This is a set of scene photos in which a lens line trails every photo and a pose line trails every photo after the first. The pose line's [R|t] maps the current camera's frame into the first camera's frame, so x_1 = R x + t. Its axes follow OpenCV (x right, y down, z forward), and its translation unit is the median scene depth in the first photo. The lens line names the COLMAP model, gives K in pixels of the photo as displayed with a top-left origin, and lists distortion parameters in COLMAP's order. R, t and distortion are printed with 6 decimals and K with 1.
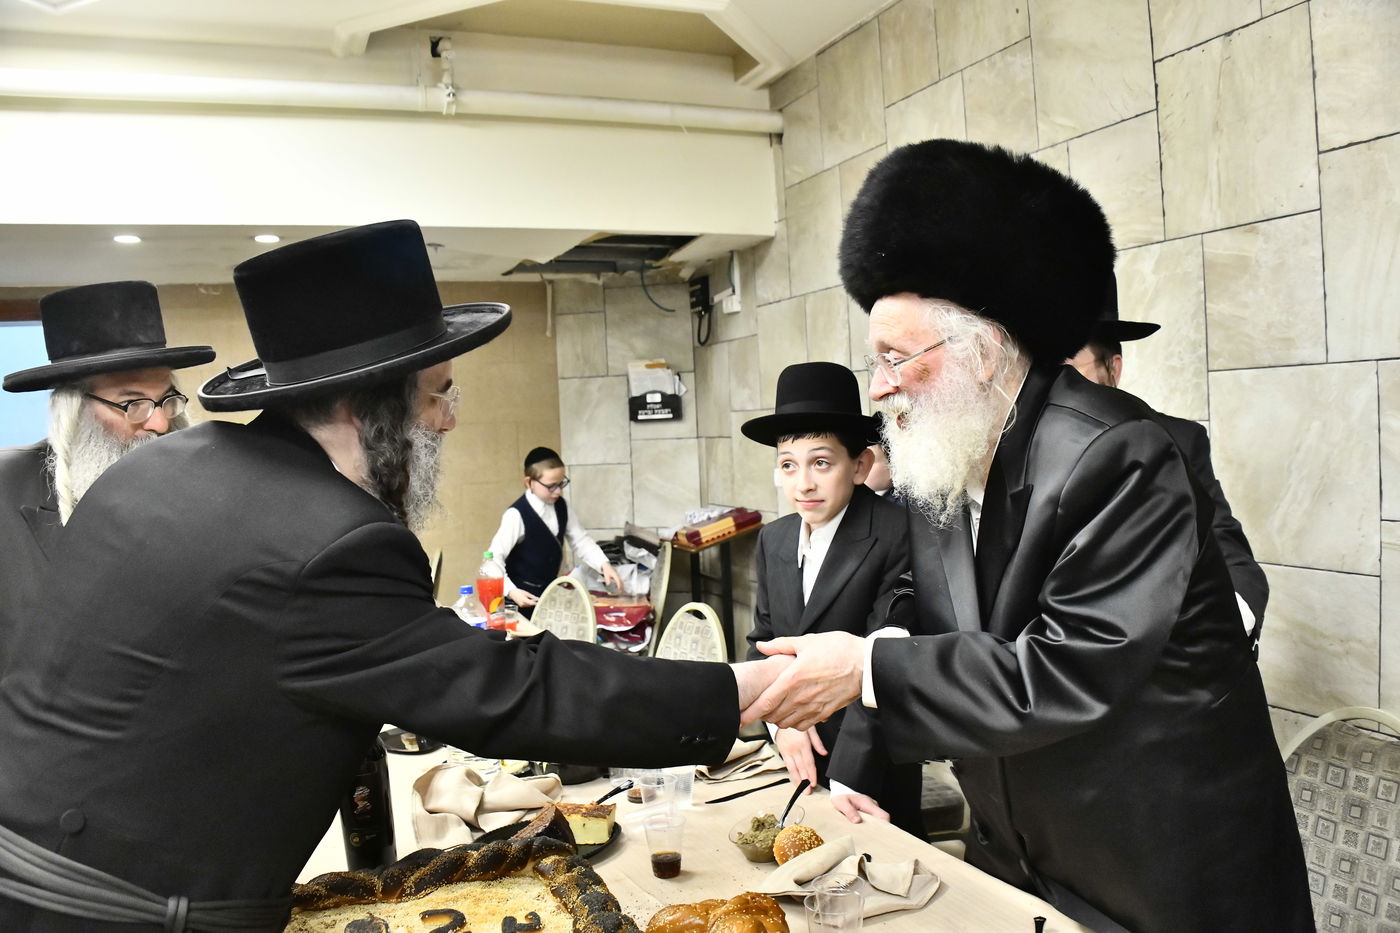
lens RADIAL K [[1096.7, 0, 716.2], [0, 1096.7, 472.9], [0, 0, 1]] dist [-0.153672, 0.075693]
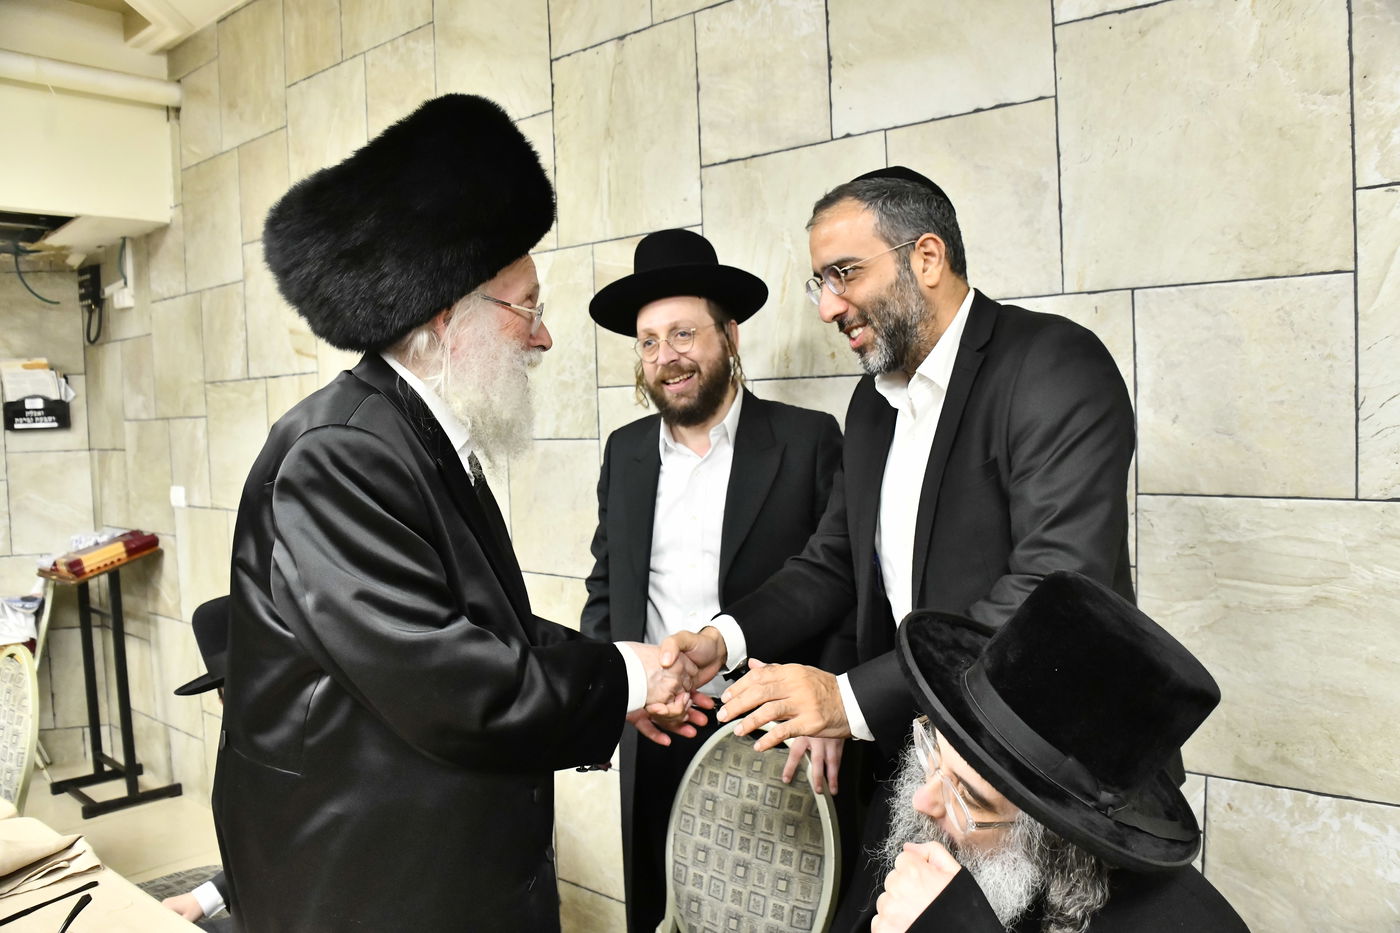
lens RADIAL K [[1096.7, 0, 711.7], [0, 1096.7, 475.3], [0, 0, 1]] dist [-0.153672, 0.075693]
pose [[0.894226, -0.010387, 0.447494, 0.101415], [0.010769, 0.999941, 0.001691, -0.015468], [-0.447485, 0.003307, 0.894285, 0.066658]]
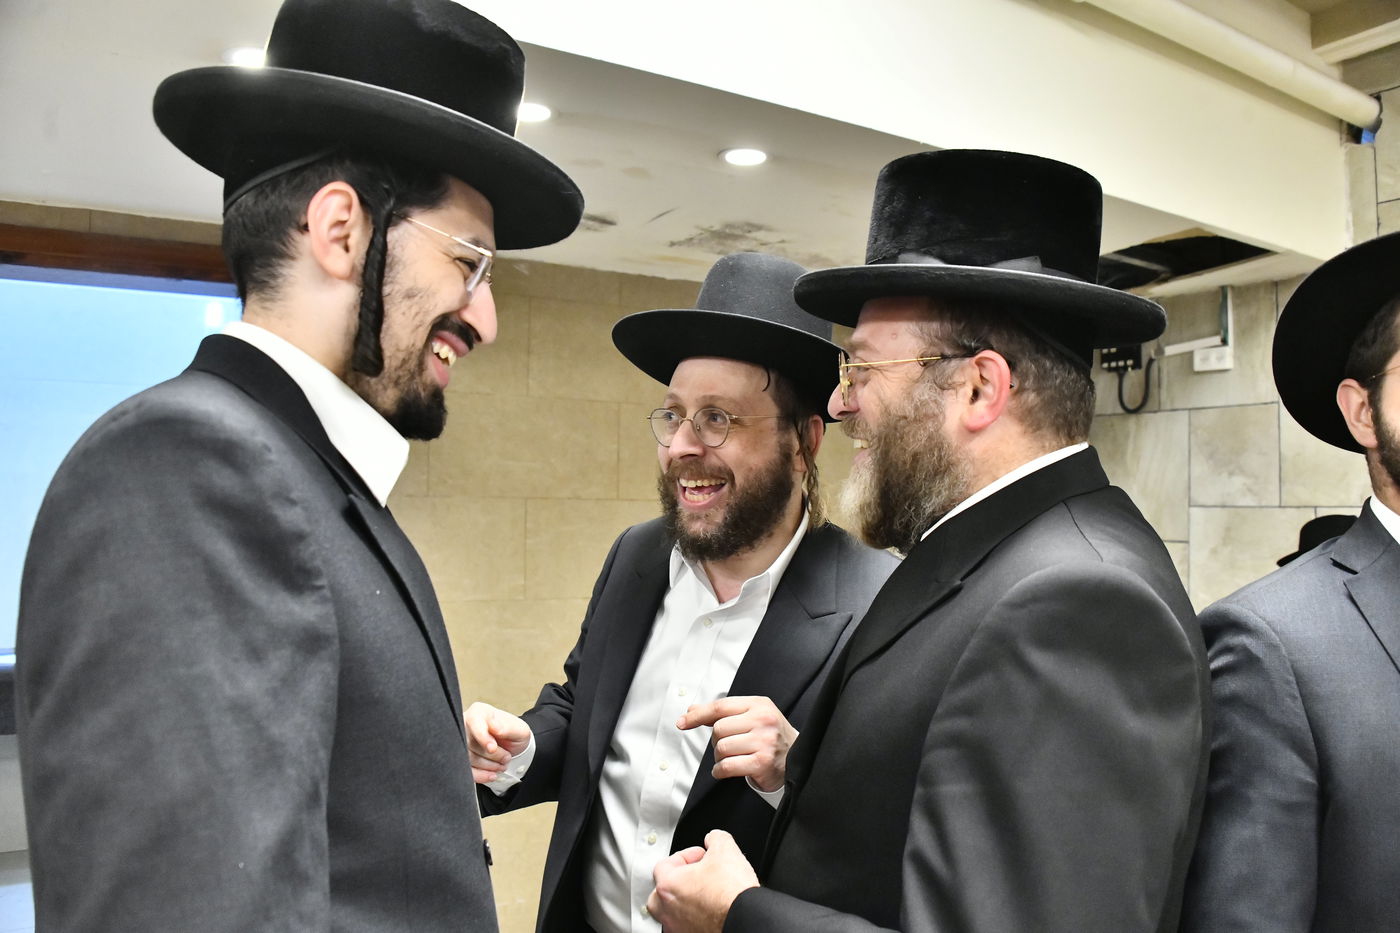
lens RADIAL K [[1096.7, 0, 707.0], [0, 1096.7, 468.4], [0, 0, 1]] dist [-0.153672, 0.075693]
pose [[0.983641, 0.059124, 0.170159, -0.759318], [-0.045106, 0.995351, -0.085102, -0.011791], [-0.174400, 0.076035, 0.981735, 0.650458]]
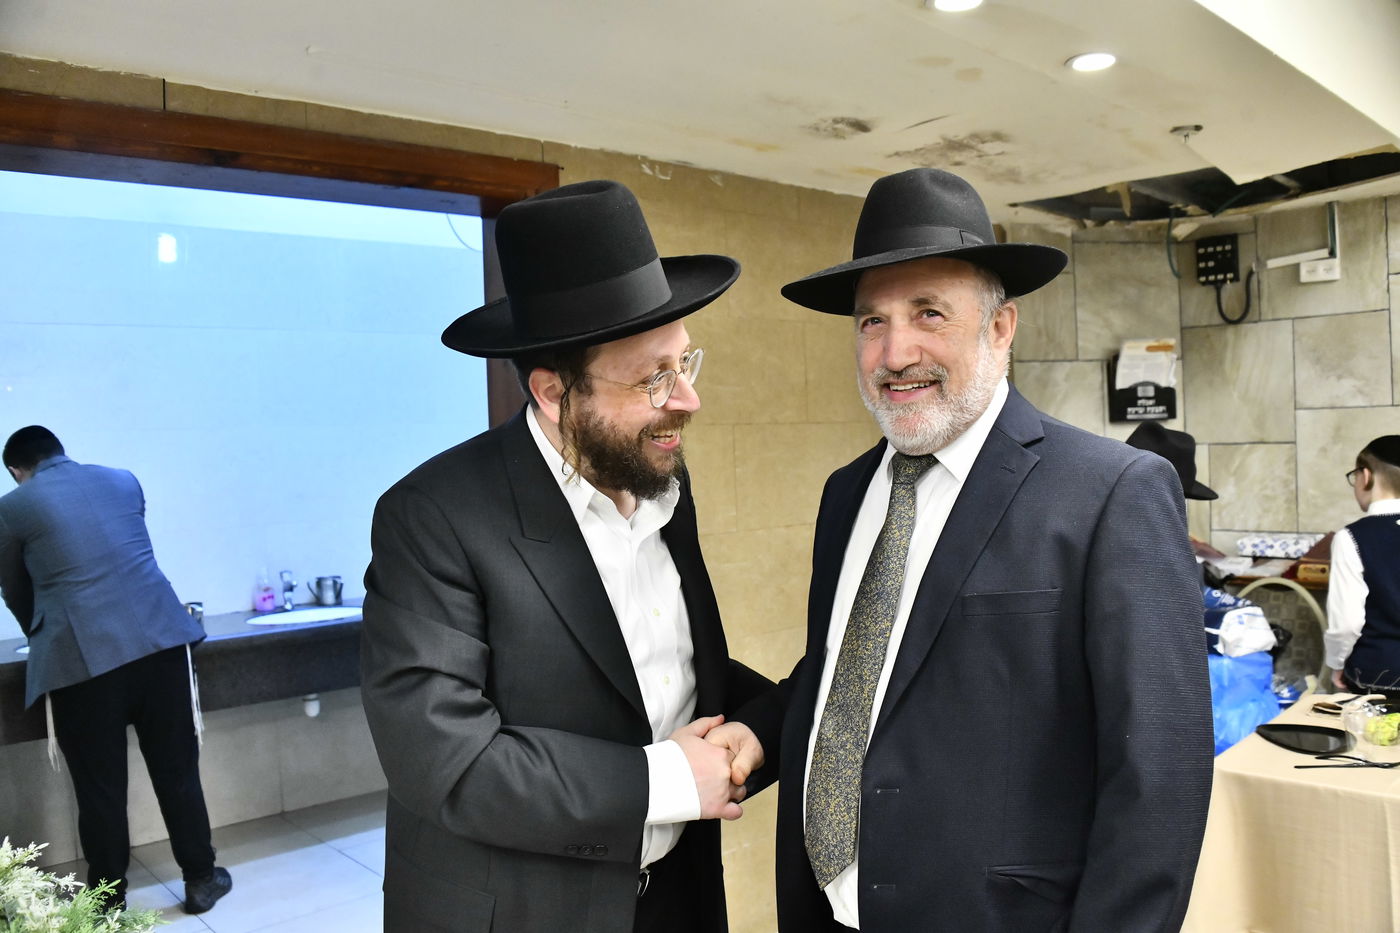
lens RADIAL K [[1096.7, 0, 702.7], [0, 1096.7, 470.7], [0, 0, 1]] dist [-0.153672, 0.075693]
pose [[0.939601, -0.001961, 0.342265, -1.145987], [0.012887, 0.999477, -0.029650, 0.007688], [-0.342028, 0.032270, 0.939135, 0.800602]]
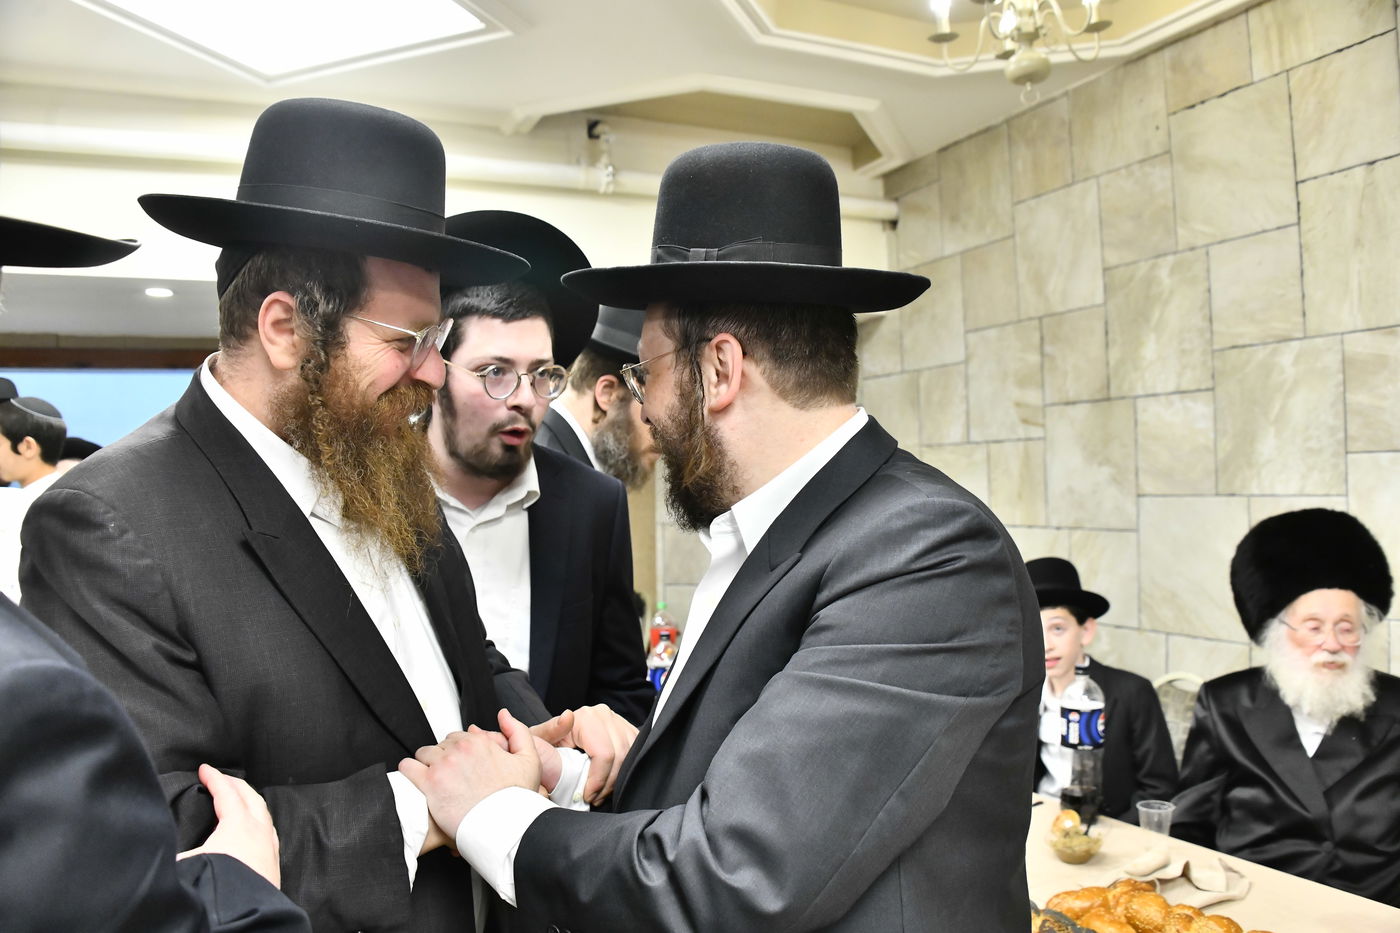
lens RADIAL K [[1096.7, 0, 710.4], [0, 1096.7, 471.4], [0, 0, 1]] dist [-0.153672, 0.075693]
pose [[0.999455, 0.025911, 0.020447, -0.220672], [-0.024700, 0.998045, -0.057404, 0.005224], [-0.021894, 0.056867, 0.998142, -0.099300]]
